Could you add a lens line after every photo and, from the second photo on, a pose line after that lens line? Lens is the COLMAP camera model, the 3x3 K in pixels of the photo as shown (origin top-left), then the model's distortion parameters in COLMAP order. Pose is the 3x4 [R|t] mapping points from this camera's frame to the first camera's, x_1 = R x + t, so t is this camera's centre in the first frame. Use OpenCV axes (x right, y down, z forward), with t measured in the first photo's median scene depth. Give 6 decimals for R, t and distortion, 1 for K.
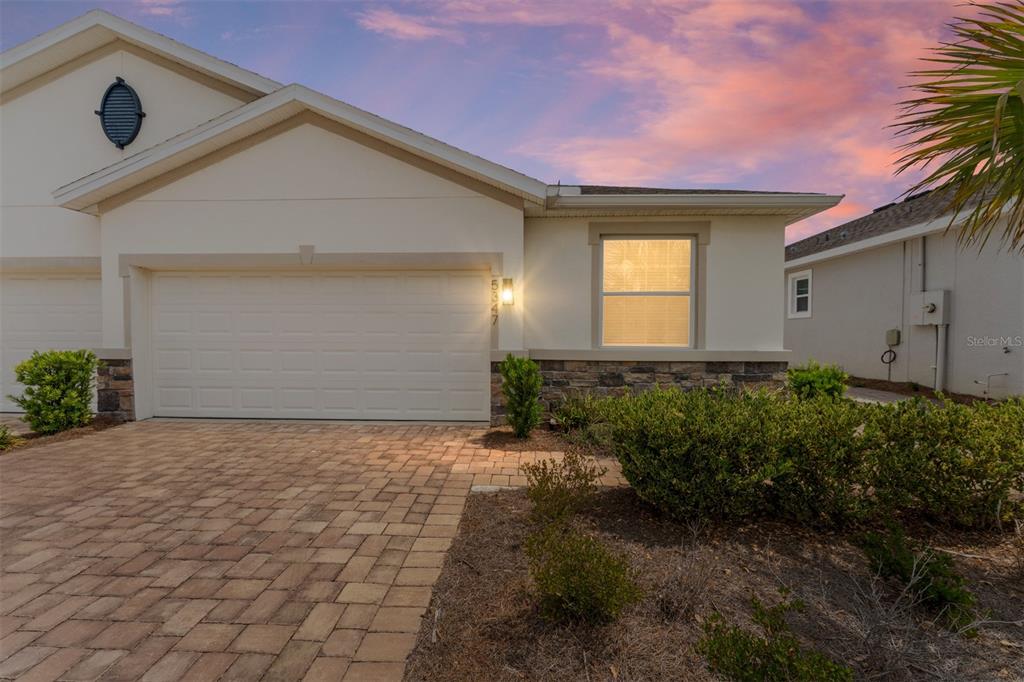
lens RADIAL K [[396.2, 0, 445.3], [0, 396.2, 337.7], [0, 0, 1]] dist [0.001643, 0.000131]
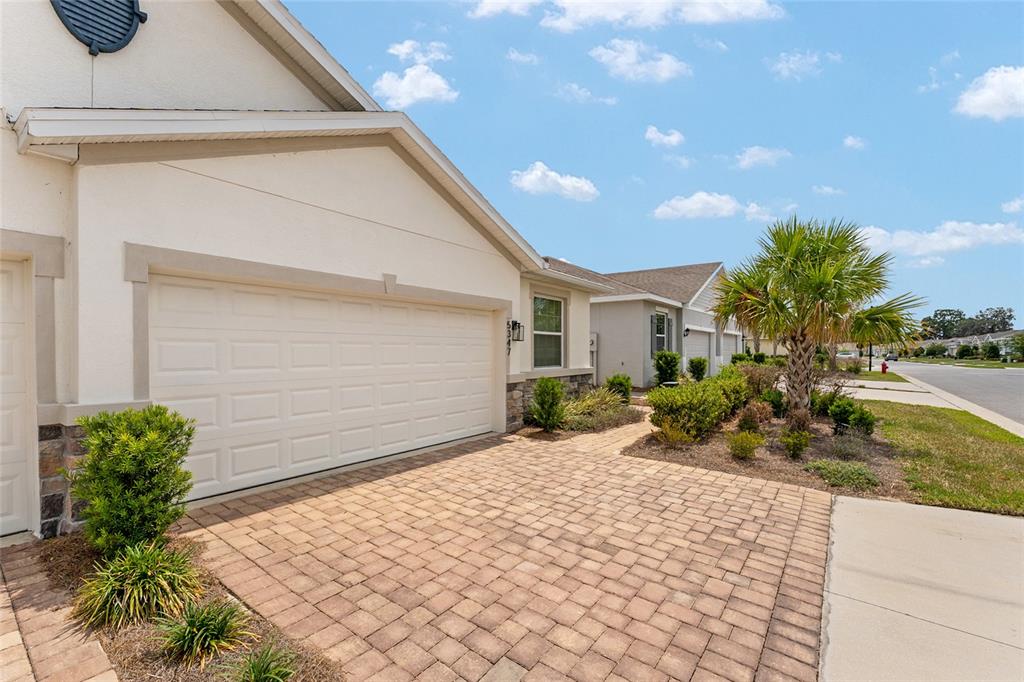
lens RADIAL K [[435.9, 0, 507.8], [0, 435.9, 342.3], [0, 0, 1]] dist [-0.000082, -0.000159]
pose [[0.572287, 0.012277, 0.819961, -1.048257], [0.013017, 0.999626, -0.024053, -0.039423], [-0.819950, 0.024439, 0.571914, 0.166007]]
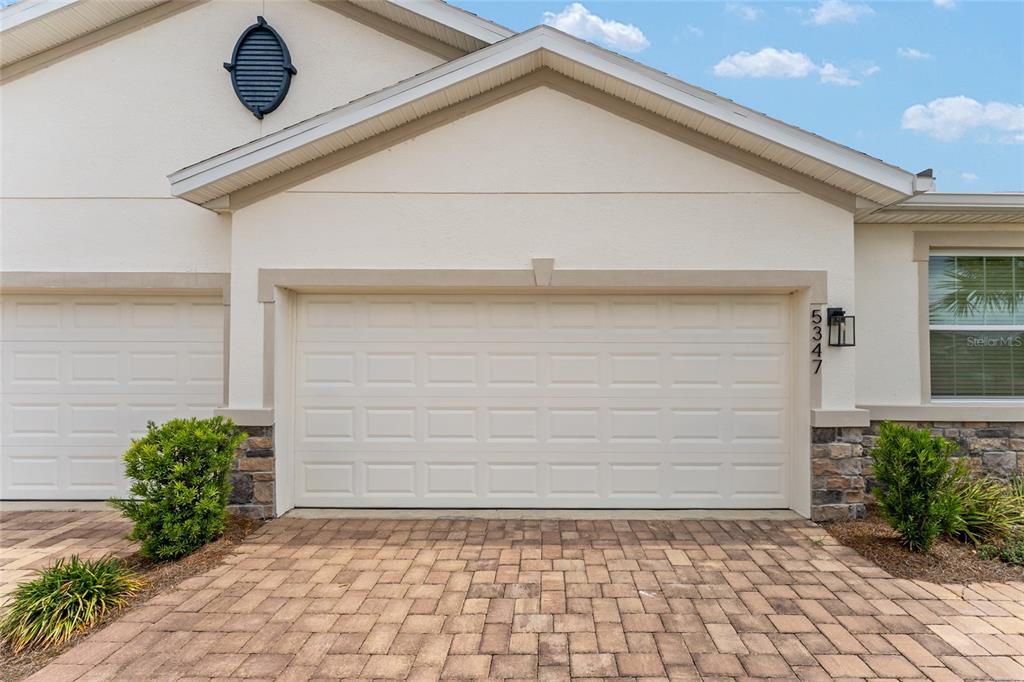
lens RADIAL K [[430.2, 0, 509.9], [0, 430.2, 346.3], [0, 0, 1]] dist [0.000412, 0.000029]
pose [[0.999002, -0.000115, 0.044663, -0.434619], [0.001850, 0.999245, -0.038797, -0.050983], [-0.044625, 0.038841, 0.998248, 0.257907]]
